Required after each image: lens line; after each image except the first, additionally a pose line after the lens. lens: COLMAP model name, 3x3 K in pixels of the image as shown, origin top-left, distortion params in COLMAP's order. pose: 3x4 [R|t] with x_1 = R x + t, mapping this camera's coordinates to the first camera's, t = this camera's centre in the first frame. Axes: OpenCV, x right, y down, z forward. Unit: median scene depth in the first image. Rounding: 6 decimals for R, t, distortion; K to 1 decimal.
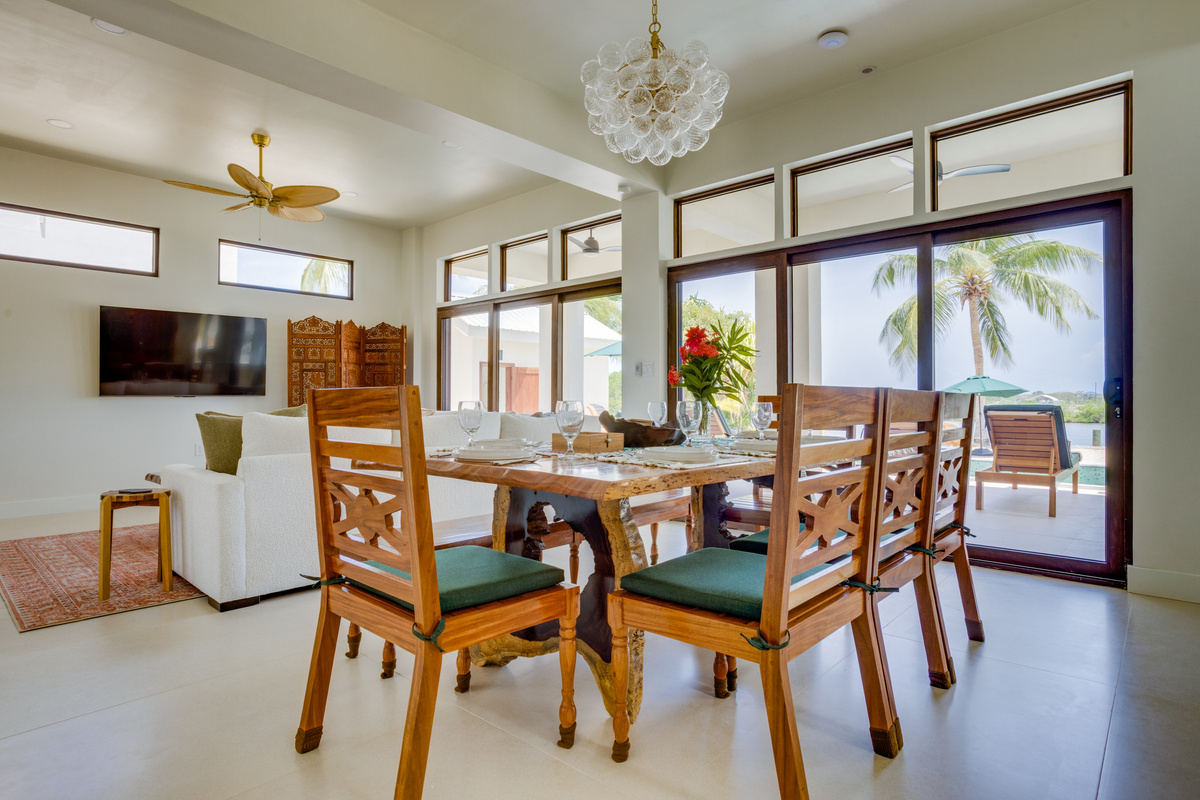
lens RADIAL K [[584.8, 0, 564.8], [0, 584.8, 396.2], [0, 0, 1]] dist [-0.003818, -0.000733]
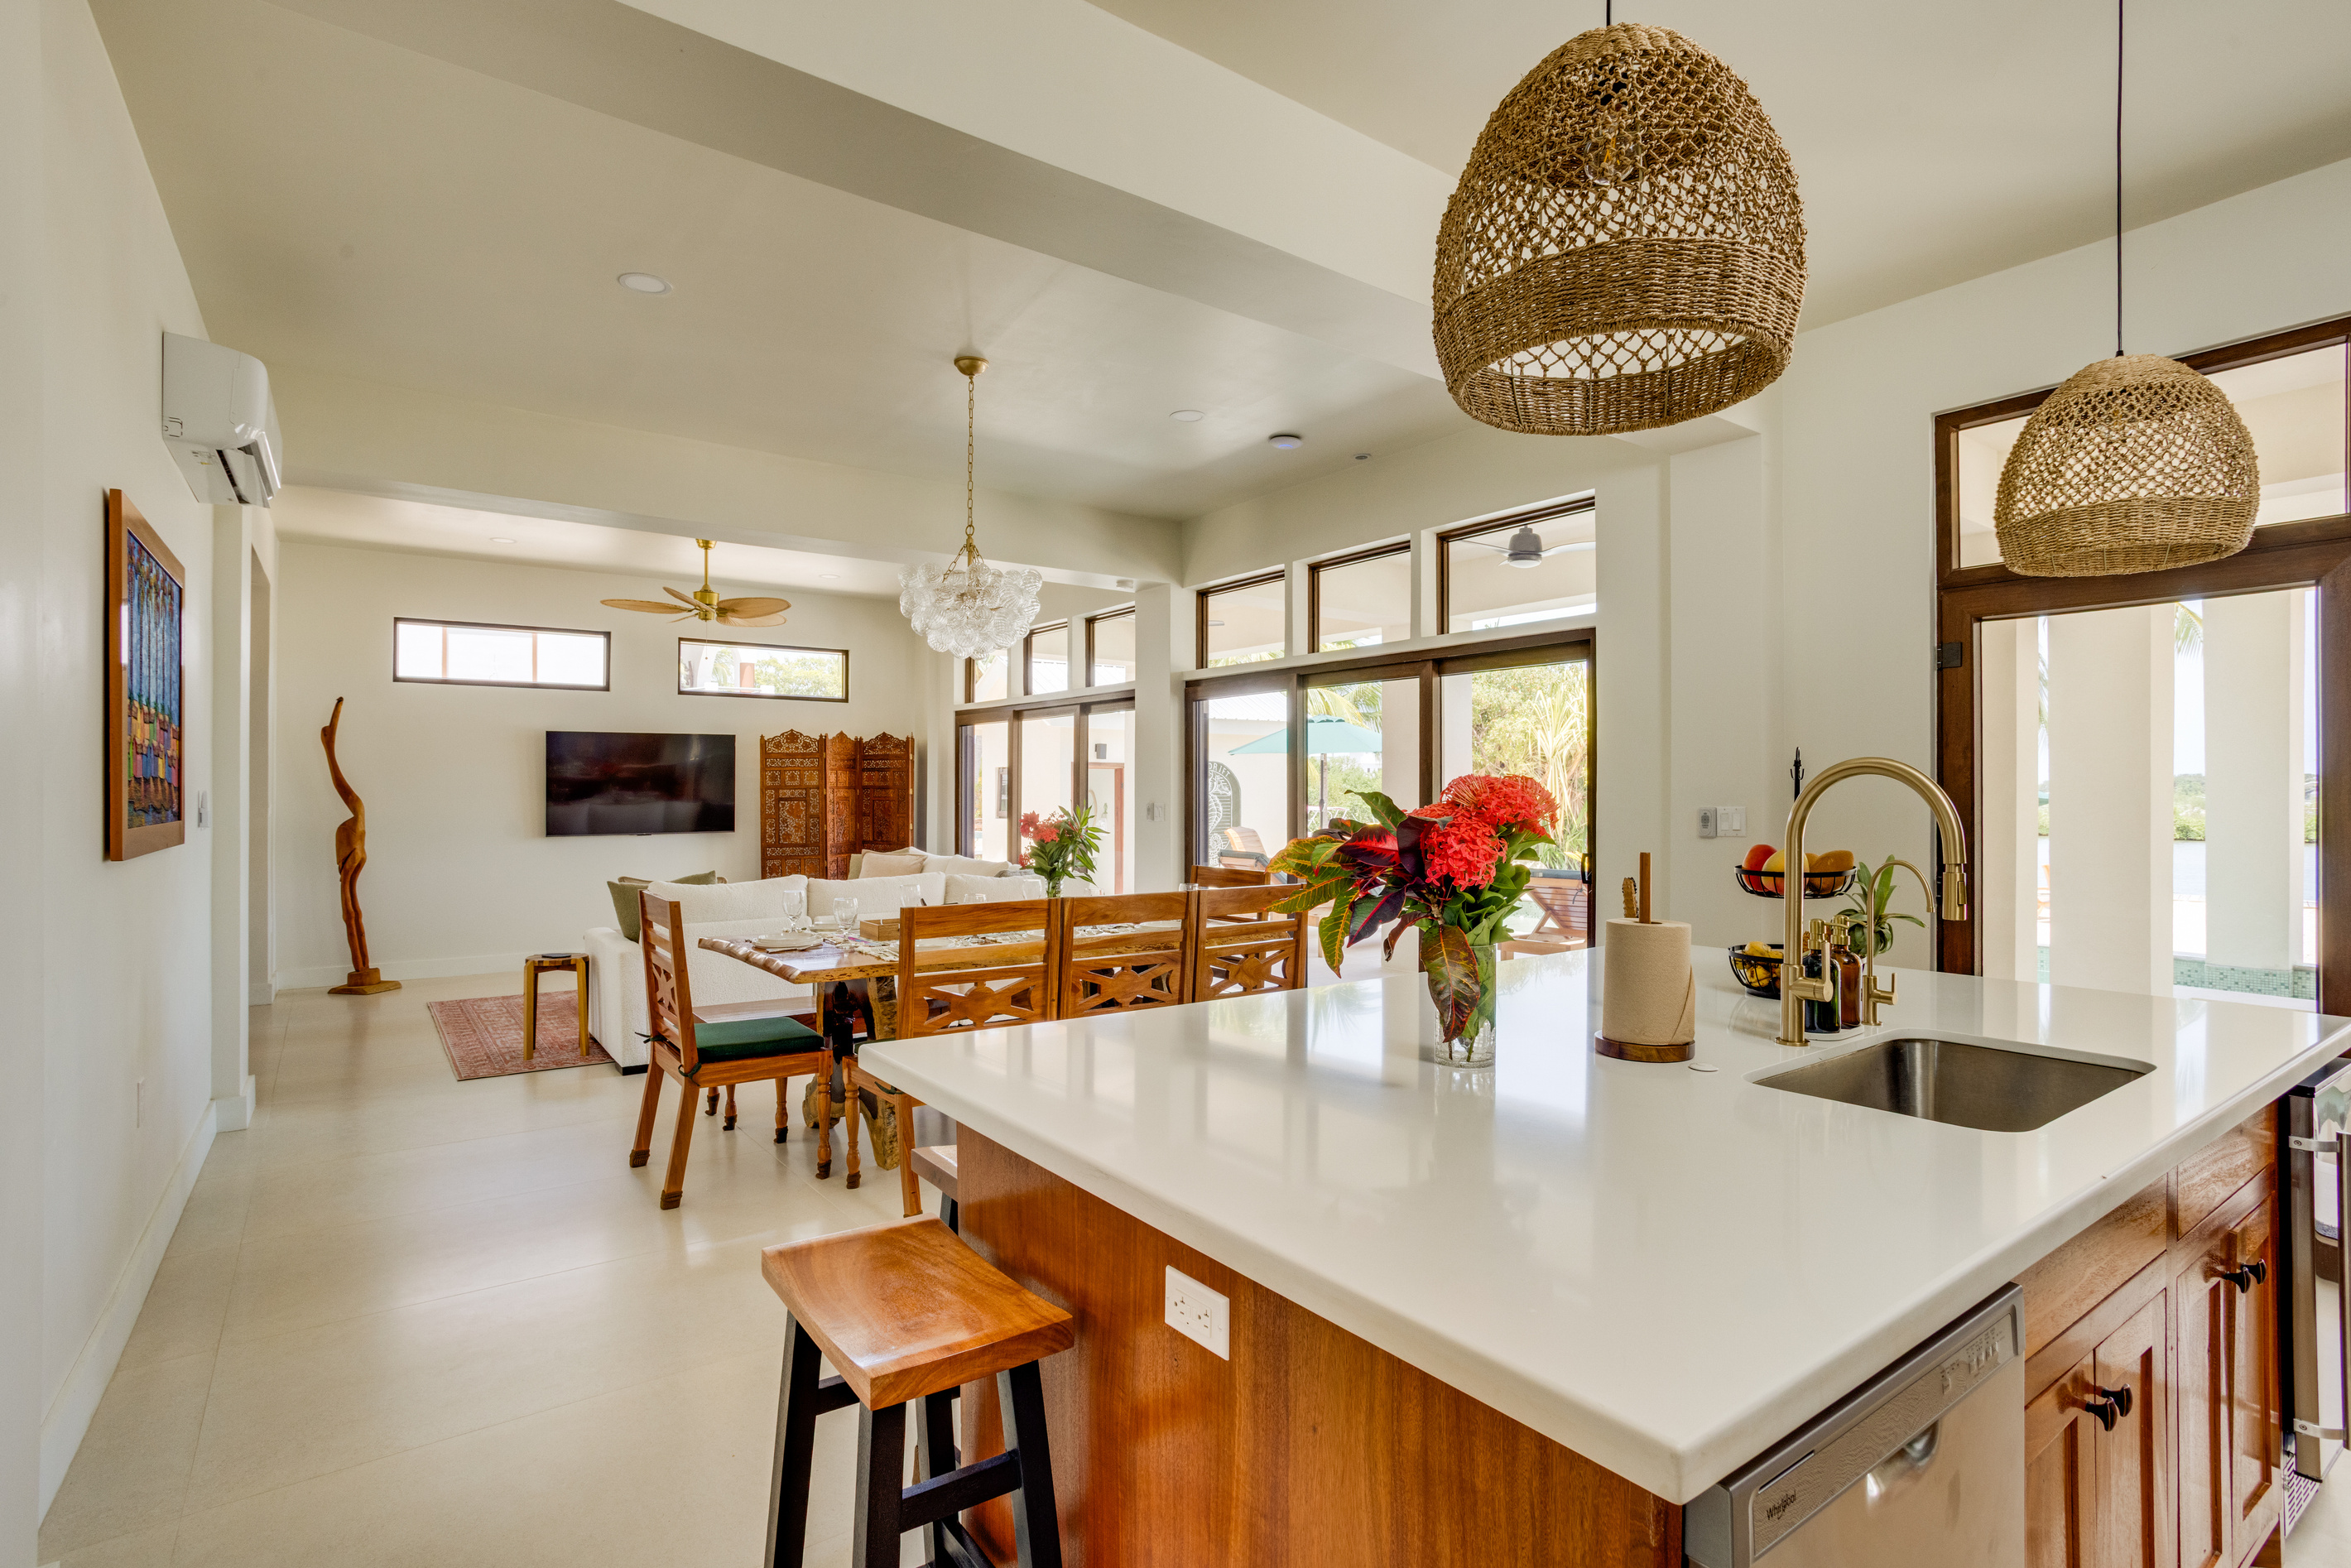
lens RADIAL K [[1145.7, 0, 1156.8], [0, 1145.7, 781.7], [0, 0, 1]] dist [-0.003818, -0.000733]
pose [[0.975217, 0.003975, -0.221215, 0.417887], [-0.001910, 0.999953, 0.009549, -0.093182], [0.221242, -0.008890, 0.975178, -0.410266]]
